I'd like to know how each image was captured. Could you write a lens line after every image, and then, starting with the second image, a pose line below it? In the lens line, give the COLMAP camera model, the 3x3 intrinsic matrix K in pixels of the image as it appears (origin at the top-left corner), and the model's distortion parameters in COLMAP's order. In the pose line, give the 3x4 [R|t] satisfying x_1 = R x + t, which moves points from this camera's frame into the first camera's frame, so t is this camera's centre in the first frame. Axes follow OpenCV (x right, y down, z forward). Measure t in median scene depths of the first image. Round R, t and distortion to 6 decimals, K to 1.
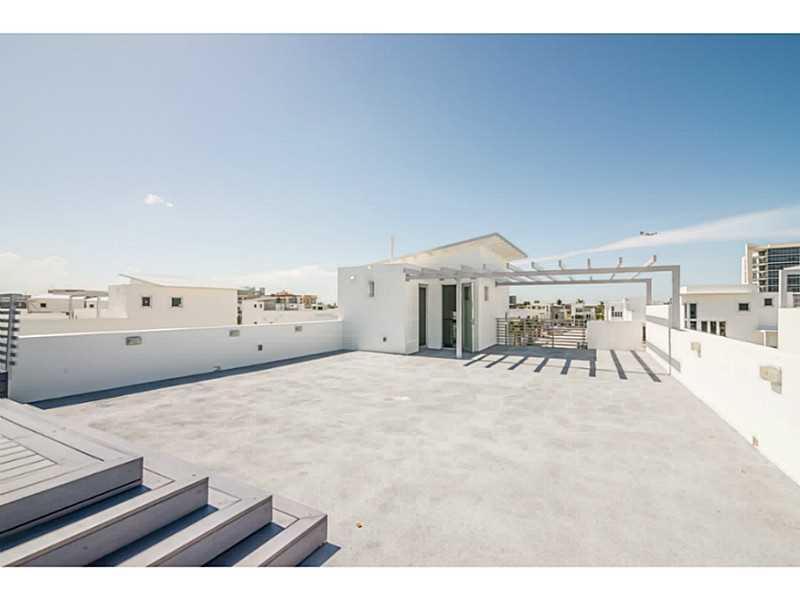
lens RADIAL K [[350.4, 0, 398.4], [0, 350.4, 305.1], [0, 0, 1]] dist [0.020181, -0.004083]
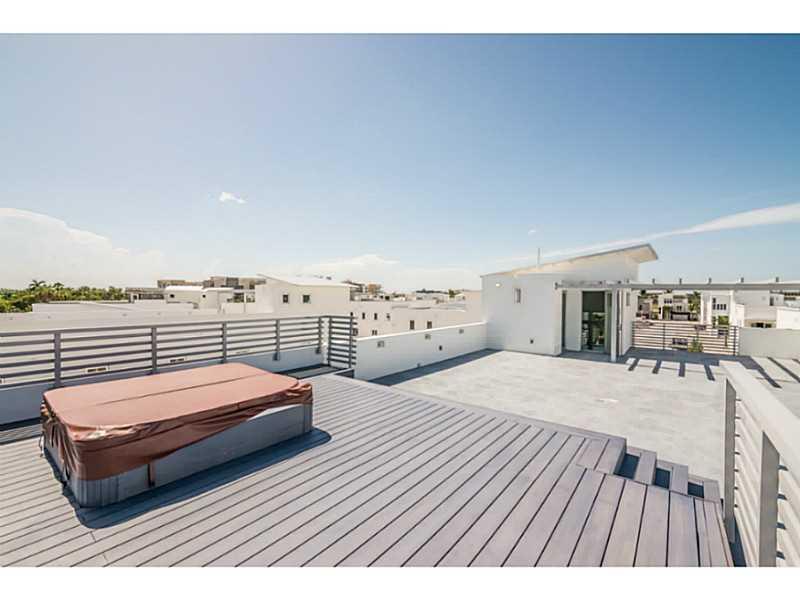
lens RADIAL K [[350.4, 0, 399.2], [0, 350.4, 301.2], [0, 0, 1]] dist [0.020181, -0.004083]
pose [[0.985923, 0.006543, -0.167071, -0.136075], [-0.002906, 0.999754, 0.022002, -0.026901], [0.167174, -0.021207, 0.985699, -0.084191]]
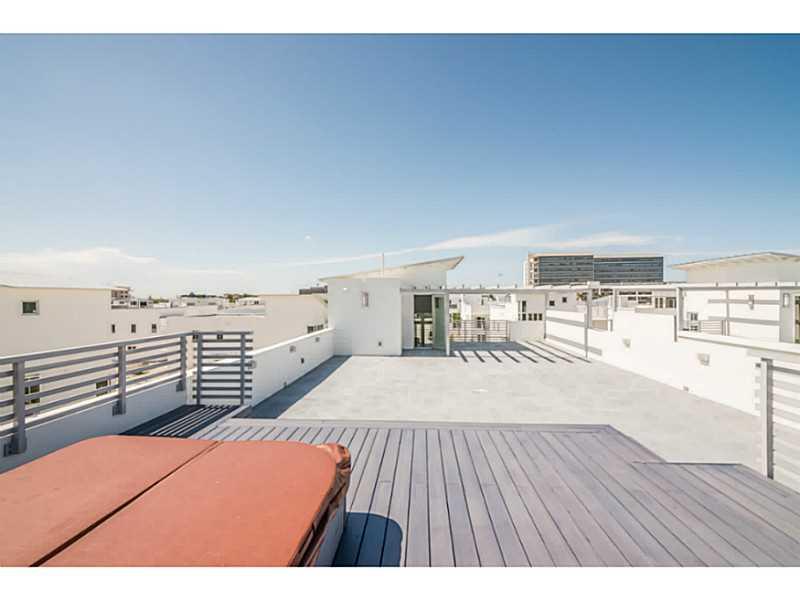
lens RADIAL K [[350.4, 0, 402.4], [0, 350.4, 293.5], [0, 0, 1]] dist [0.020181, -0.004083]
pose [[0.904567, 0.000810, 0.426330, -0.232486], [0.004211, 0.999932, -0.010834, -0.027339], [-0.426310, 0.011596, 0.904503, -0.030992]]
